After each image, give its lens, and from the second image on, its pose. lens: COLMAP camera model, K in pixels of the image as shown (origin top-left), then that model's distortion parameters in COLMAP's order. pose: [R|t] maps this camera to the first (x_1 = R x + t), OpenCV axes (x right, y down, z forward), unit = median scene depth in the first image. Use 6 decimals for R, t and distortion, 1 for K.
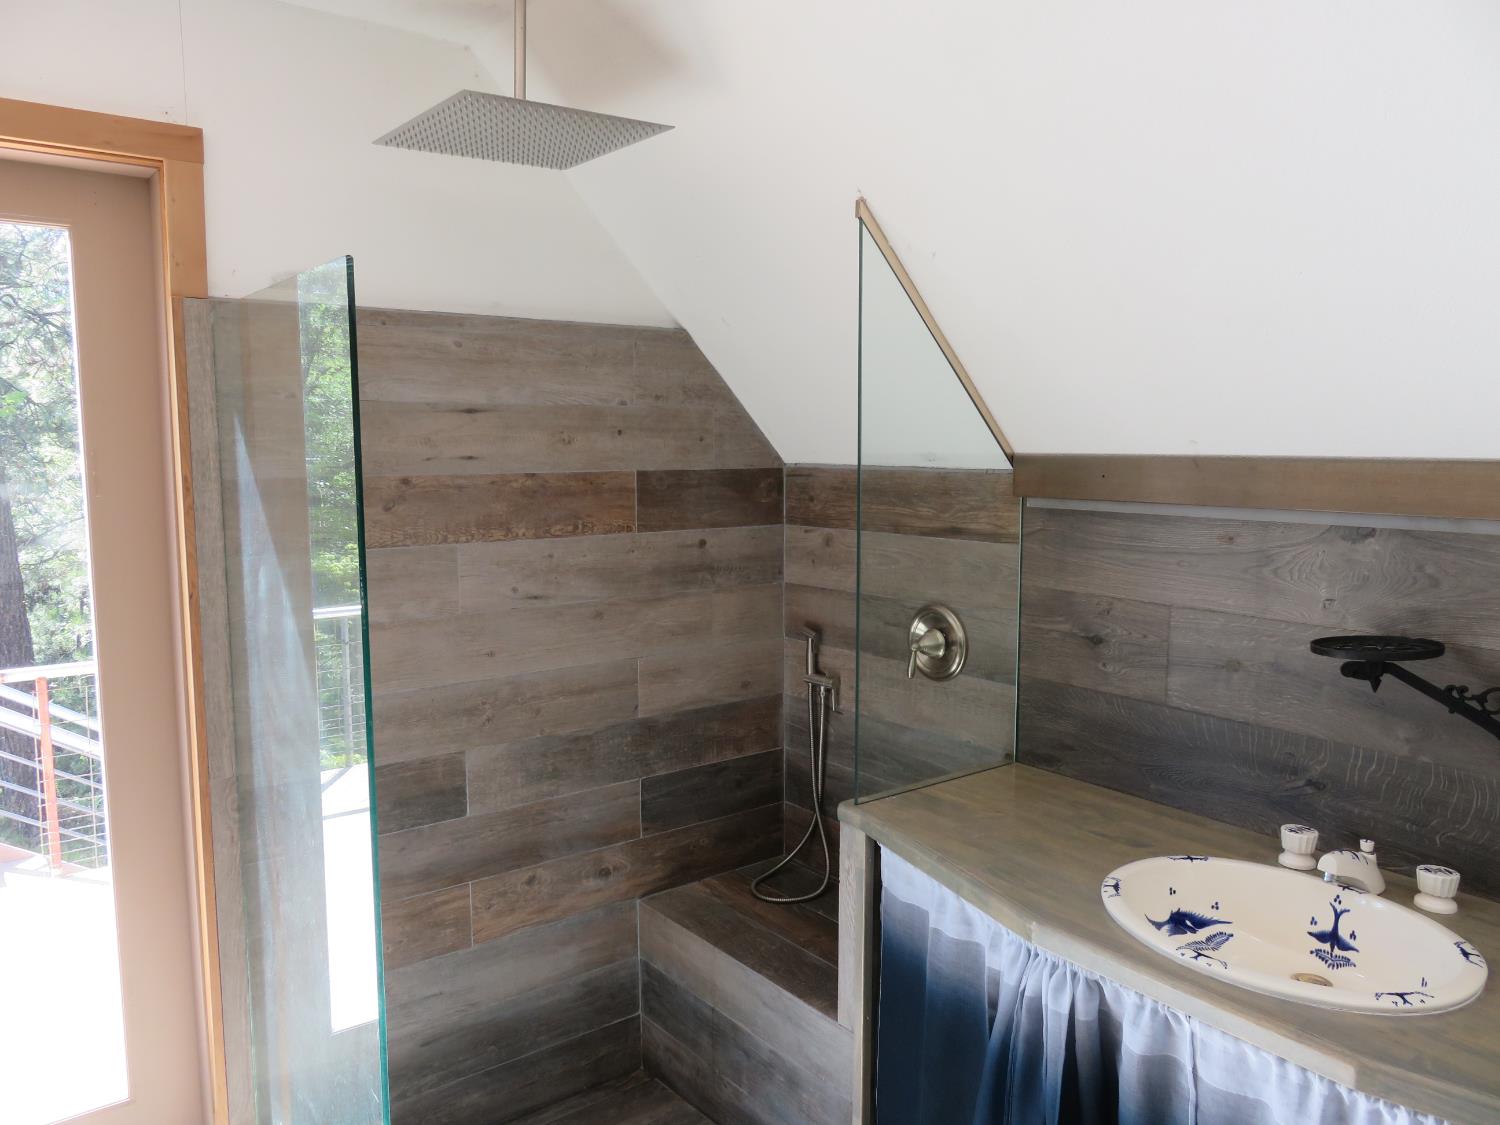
lens RADIAL K [[1115.3, 0, 749.8], [0, 1115.3, 561.2], [0, 0, 1]] dist [-0.009998, 0.003721]
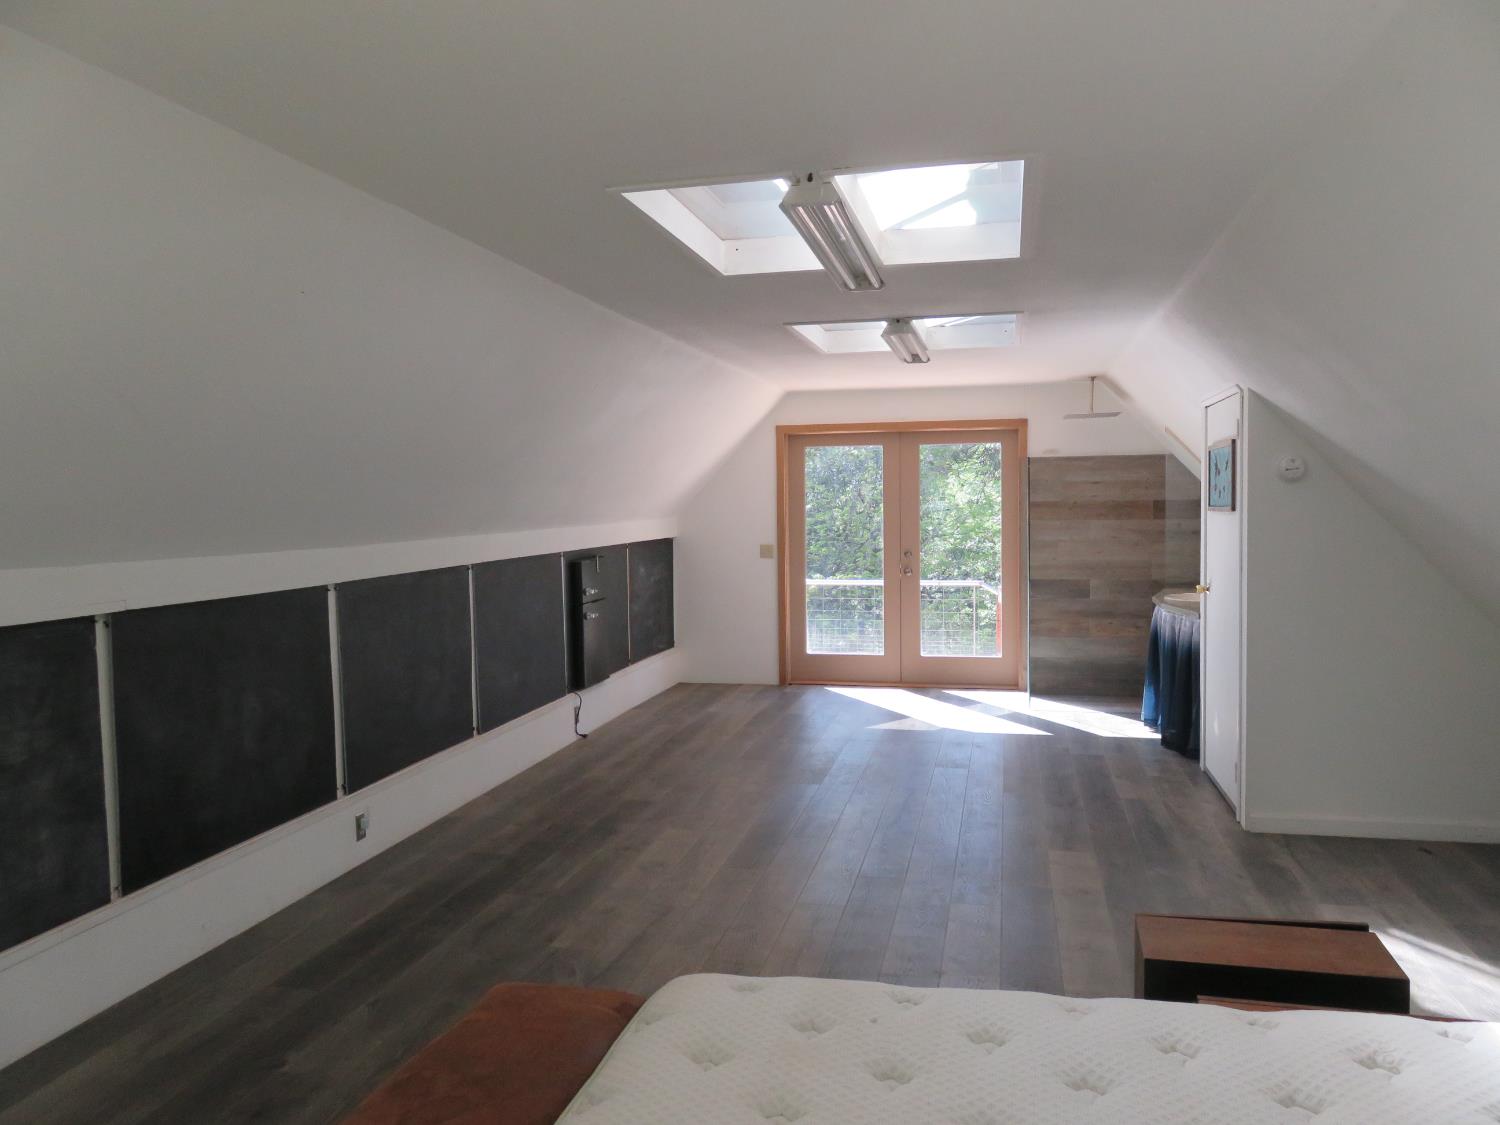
lens RADIAL K [[1115.3, 0, 753.9], [0, 1115.3, 564.4], [0, 0, 1]] dist [-0.009998, 0.003721]
pose [[0.632375, 0.035775, -0.773836, 1.909605], [-0.072327, 0.997296, -0.013000, 0.262215], [0.771279, 0.064190, 0.633252, -2.179102]]
